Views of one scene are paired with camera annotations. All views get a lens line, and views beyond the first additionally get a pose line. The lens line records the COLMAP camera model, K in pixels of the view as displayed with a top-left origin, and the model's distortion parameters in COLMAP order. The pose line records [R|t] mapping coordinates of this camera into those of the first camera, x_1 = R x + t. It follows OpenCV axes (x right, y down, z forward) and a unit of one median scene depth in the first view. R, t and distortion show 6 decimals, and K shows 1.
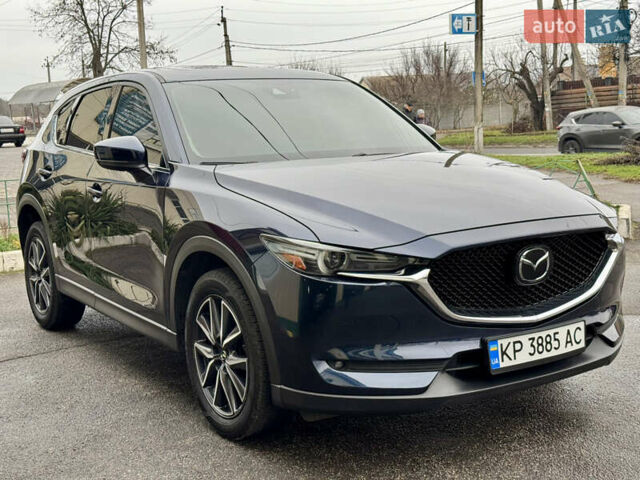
lens RADIAL K [[904.1, 0, 320.0], [0, 904.1, 240.0], [0, 0, 1]] dist [0.138130, -0.031611]
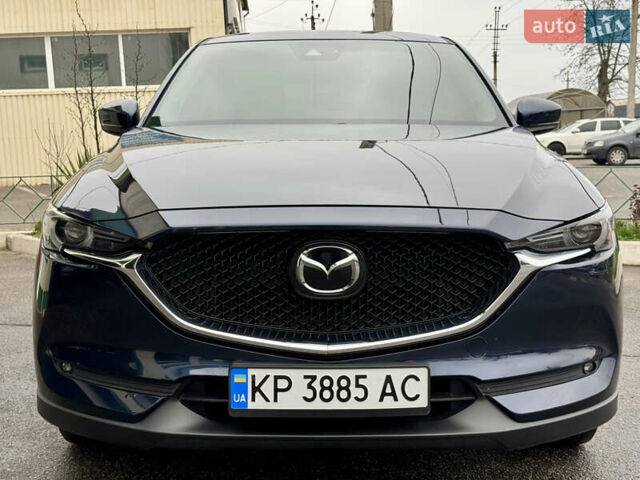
lens RADIAL K [[904.1, 0, 320.0], [0, 904.1, 240.0], [0, 0, 1]] dist [0.138130, -0.031611]
pose [[0.838685, 0.092538, -0.536698, 0.534752], [-0.102476, 0.994671, 0.011365, -0.001947], [0.534889, 0.045467, 0.843698, 0.384588]]
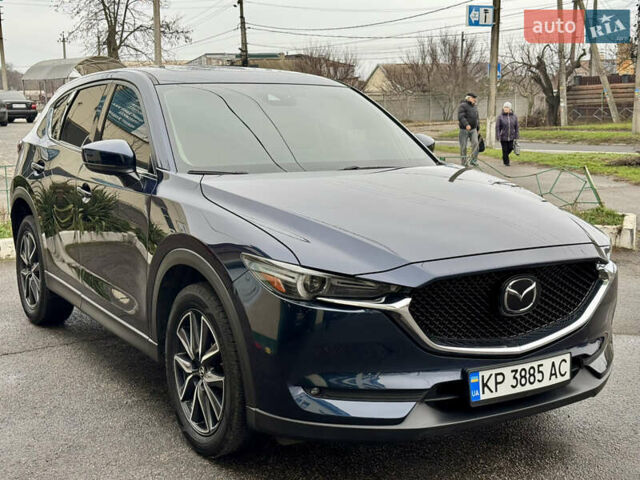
lens RADIAL K [[904.1, 0, 320.0], [0, 904.1, 240.0], [0, 0, 1]] dist [0.138130, -0.031611]
pose [[0.999185, 0.038863, -0.010893, 0.026295], [-0.038664, 0.999091, 0.017971, -0.037077], [0.011582, -0.017536, 0.999779, 0.021344]]
